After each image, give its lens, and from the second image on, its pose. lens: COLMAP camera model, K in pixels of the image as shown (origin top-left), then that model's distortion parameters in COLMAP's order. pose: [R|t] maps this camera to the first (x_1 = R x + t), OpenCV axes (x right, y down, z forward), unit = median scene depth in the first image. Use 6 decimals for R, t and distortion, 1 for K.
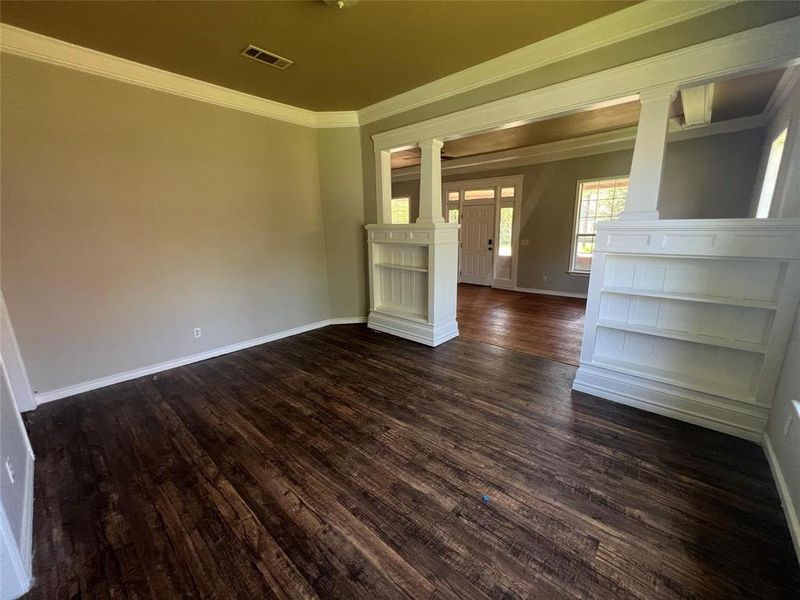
lens RADIAL K [[320.6, 0, 400.0], [0, 320.6, 300.0], [0, 0, 1]] dist [0.000650, -0.000032]
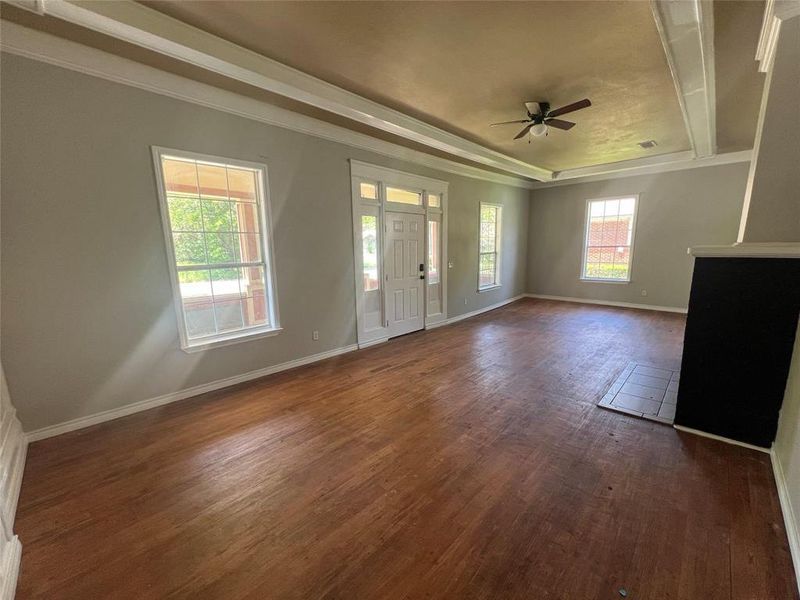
lens RADIAL K [[320.6, 0, 400.0], [0, 320.6, 300.0], [0, 0, 1]] dist [0.000650, -0.000032]
pose [[0.039692, -0.157957, 0.986648, -0.428126], [0.225163, 0.963443, 0.145185, -0.227640], [-0.973512, 0.216394, 0.073807, 1.020055]]
